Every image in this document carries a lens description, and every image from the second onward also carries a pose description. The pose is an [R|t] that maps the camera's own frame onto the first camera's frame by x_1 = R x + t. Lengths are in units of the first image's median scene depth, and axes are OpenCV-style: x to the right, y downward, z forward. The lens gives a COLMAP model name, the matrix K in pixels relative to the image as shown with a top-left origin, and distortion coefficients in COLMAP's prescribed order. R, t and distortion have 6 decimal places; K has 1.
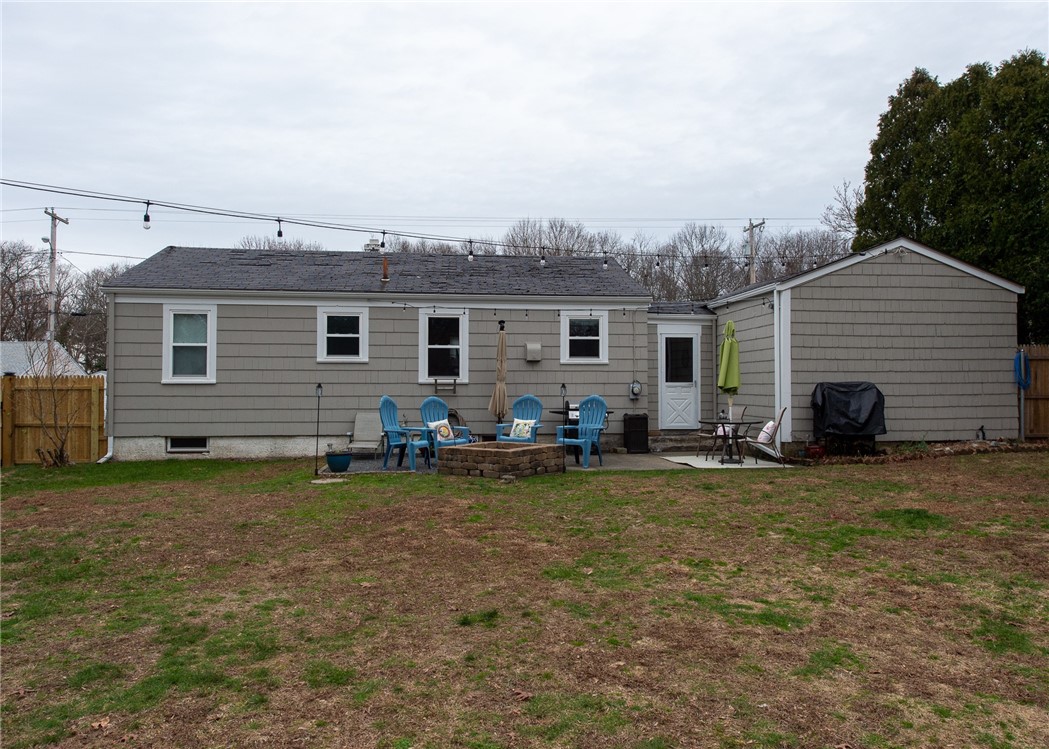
lens RADIAL K [[714.9, 0, 500.1], [0, 714.9, 365.4], [0, 0, 1]] dist [0.022371, -0.003060]
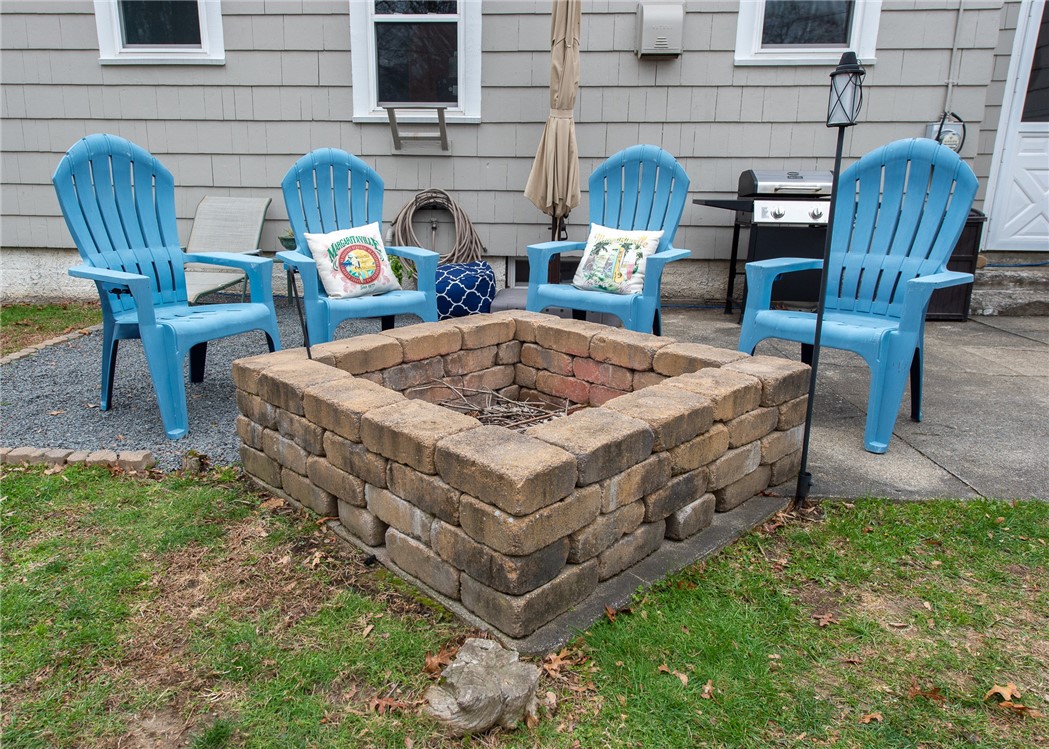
lens RADIAL K [[714.9, 0, 500.1], [0, 714.9, 365.4], [0, 0, 1]] dist [0.022371, -0.003060]
pose [[0.991138, 0.043374, -0.125555, 0.019785], [-0.004578, 0.955783, 0.294038, 0.036961], [0.132757, -0.290857, 0.947511, 0.605454]]
